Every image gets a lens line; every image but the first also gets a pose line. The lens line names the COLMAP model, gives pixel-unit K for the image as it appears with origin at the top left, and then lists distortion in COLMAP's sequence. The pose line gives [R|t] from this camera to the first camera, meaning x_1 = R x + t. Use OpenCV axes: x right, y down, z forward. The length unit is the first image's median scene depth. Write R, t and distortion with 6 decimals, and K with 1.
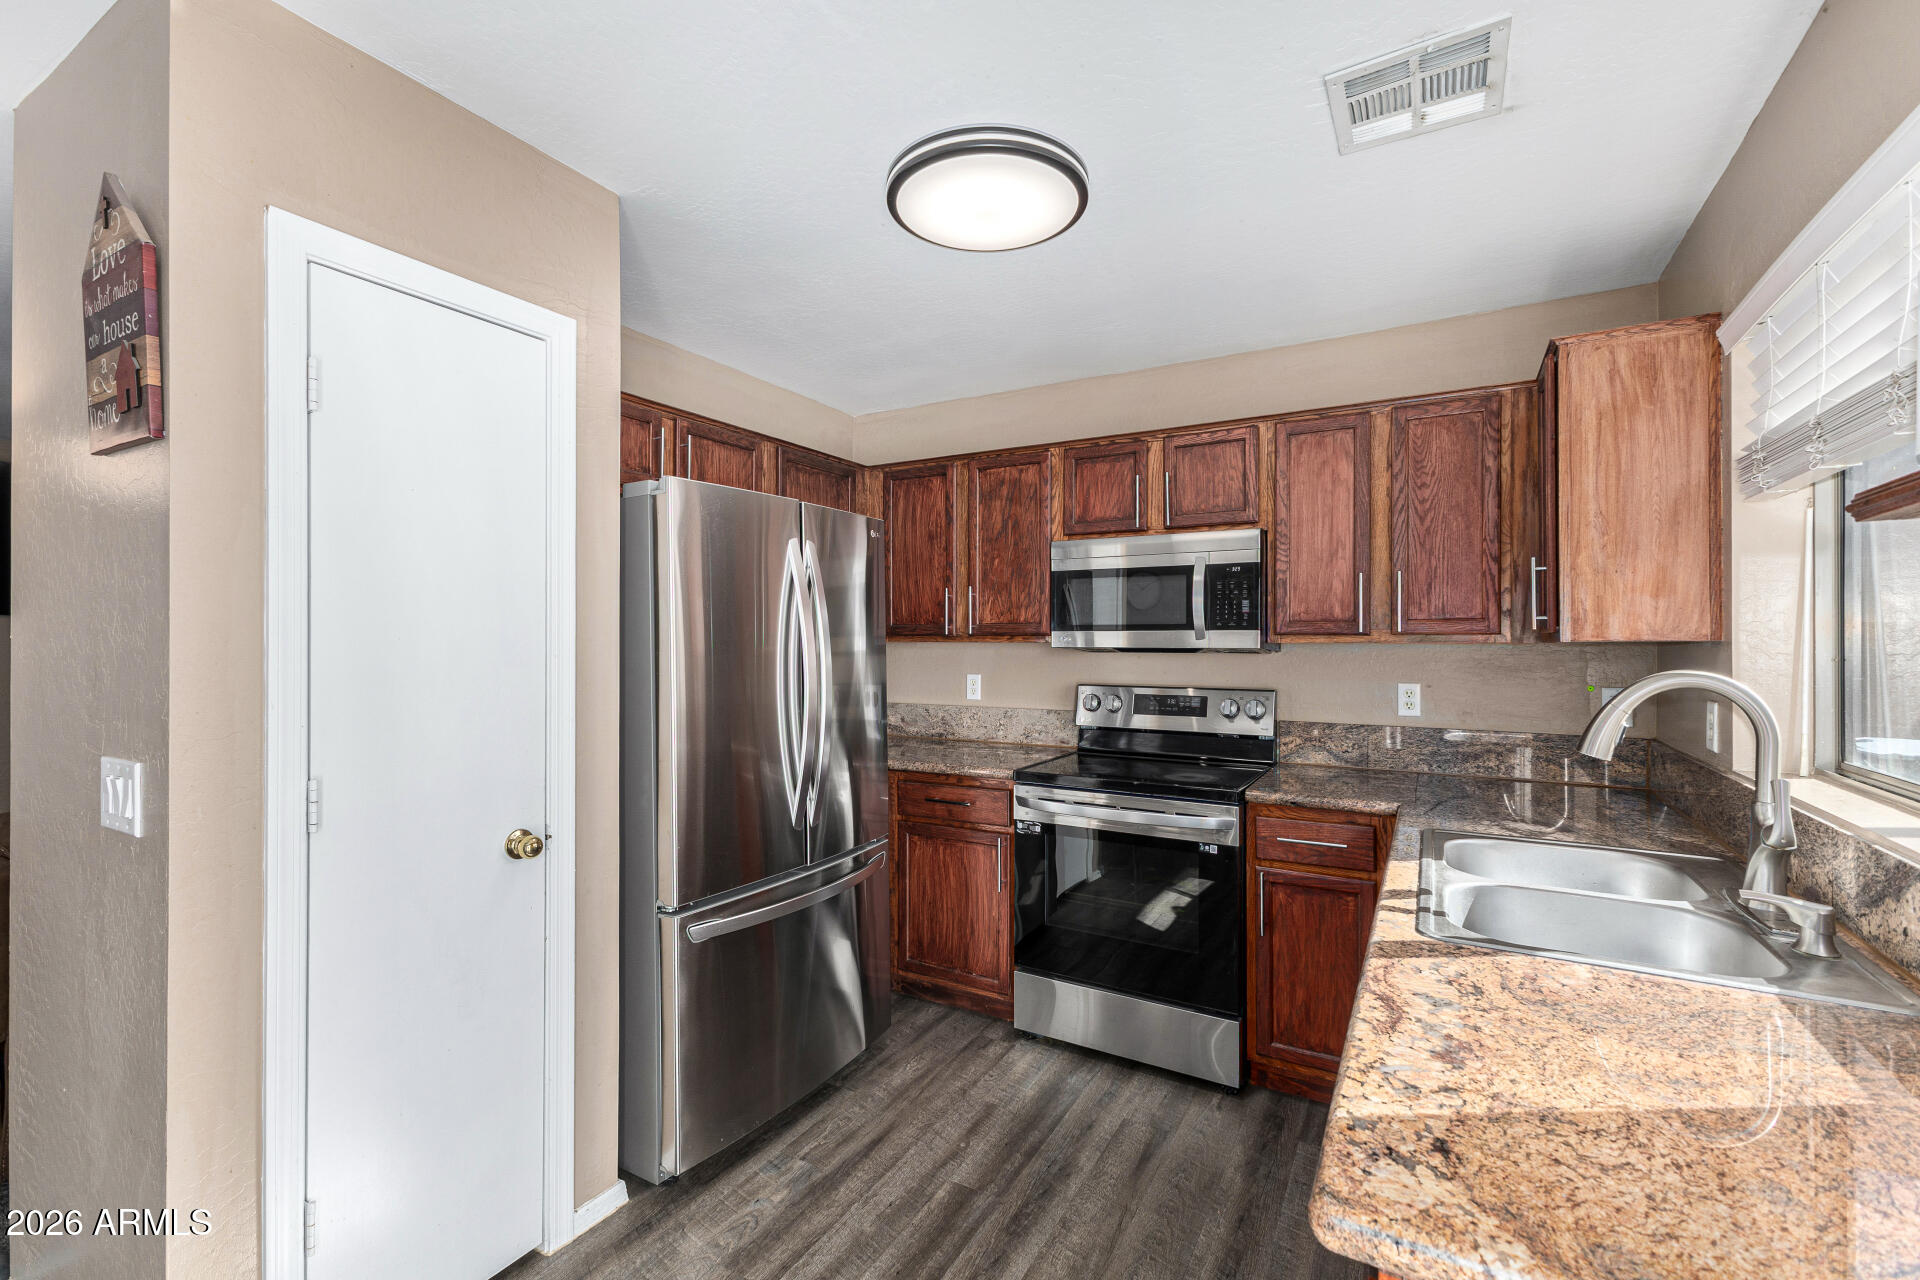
lens RADIAL K [[827.3, 0, 960.0], [0, 827.3, 640.0], [0, 0, 1]] dist [0.010131, -0.000143]
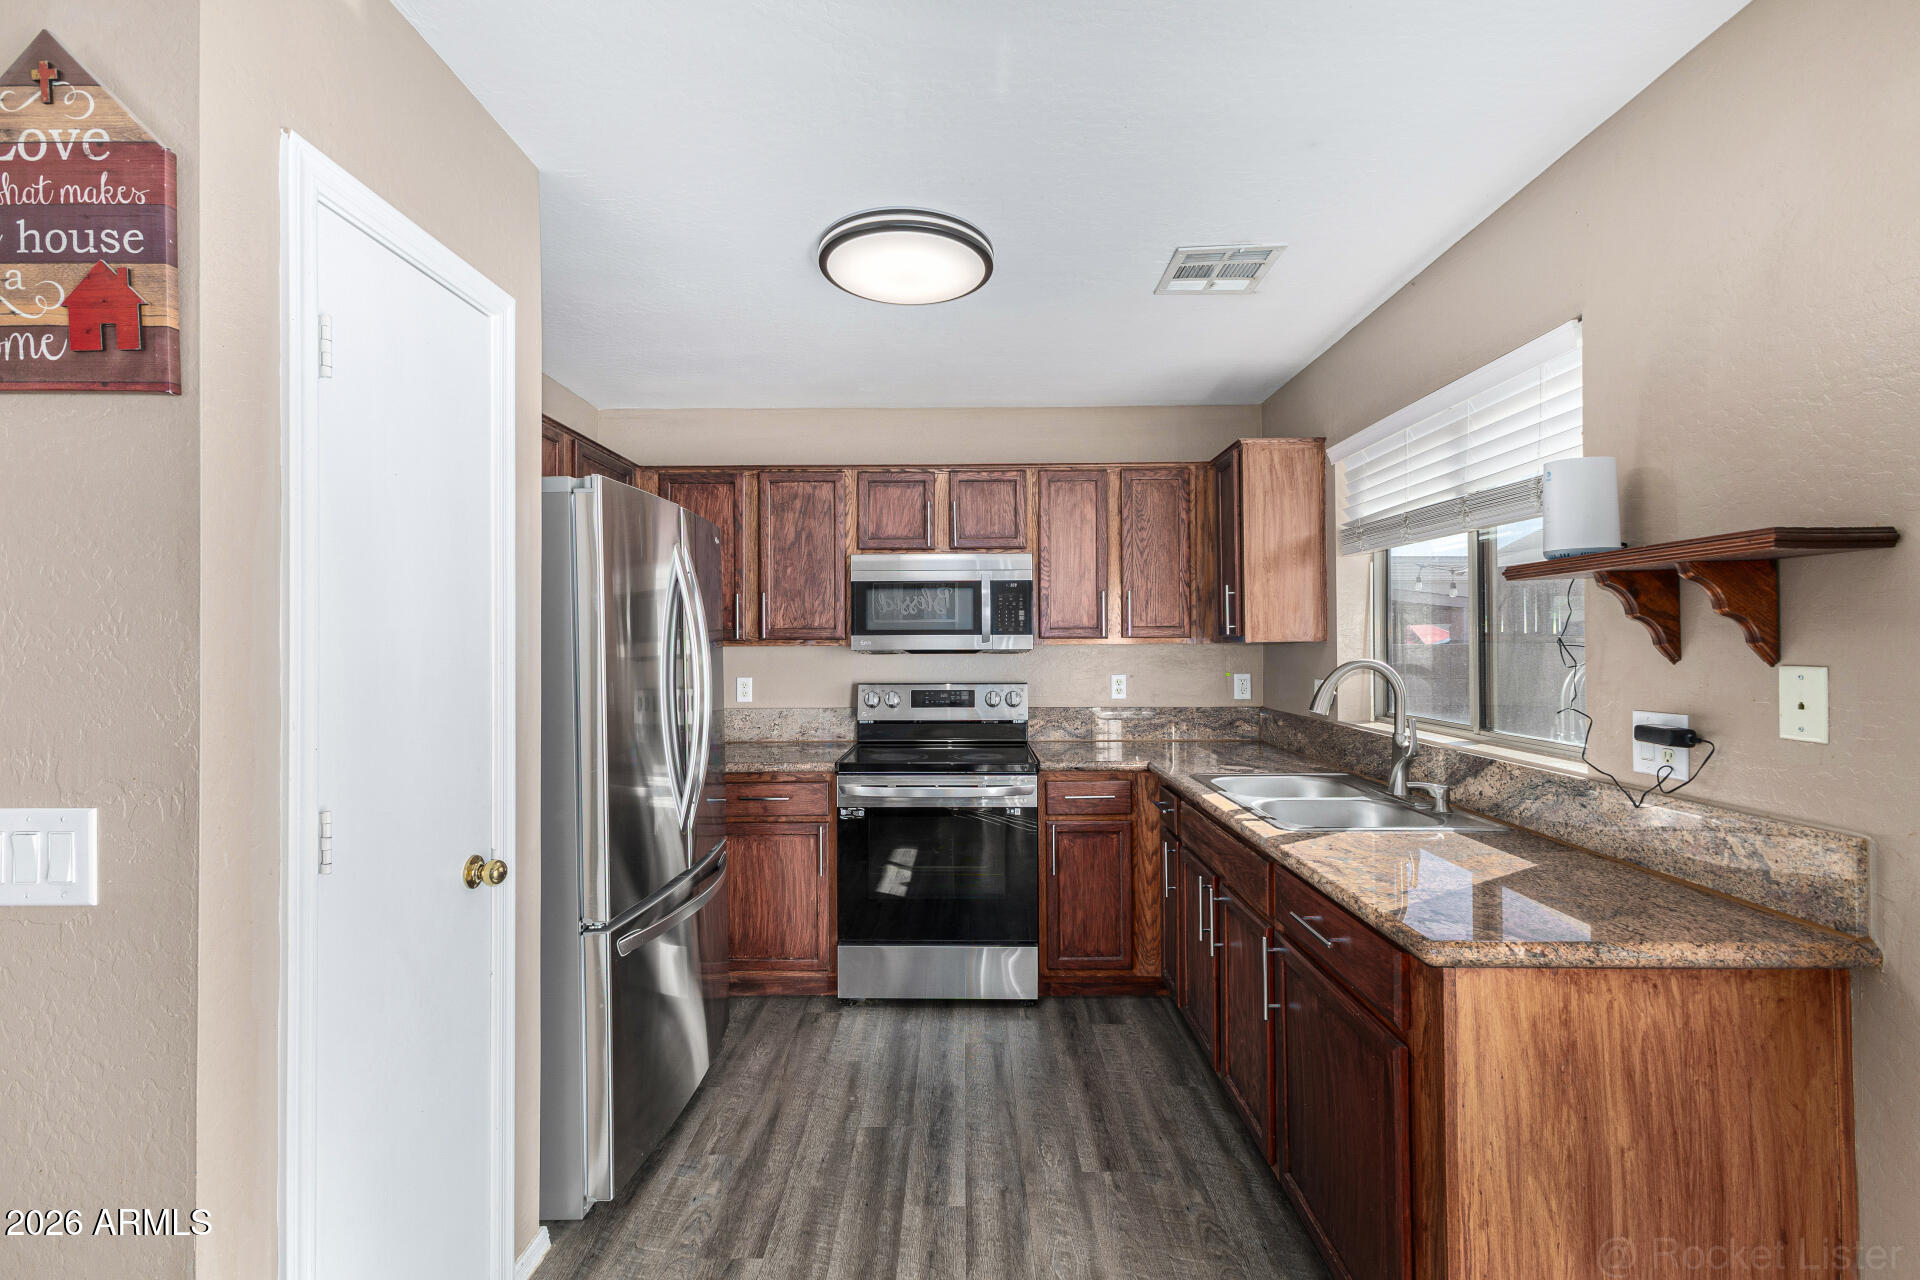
lens RADIAL K [[813.6, 0, 960.0], [0, 813.6, 640.0], [0, 0, 1]] dist [0.010918, 0.000026]
pose [[0.875173, -0.003452, 0.483797, -0.331253], [0.005625, 0.999980, -0.003040, -0.000796], [-0.483777, 0.005382, 0.875175, -0.024023]]
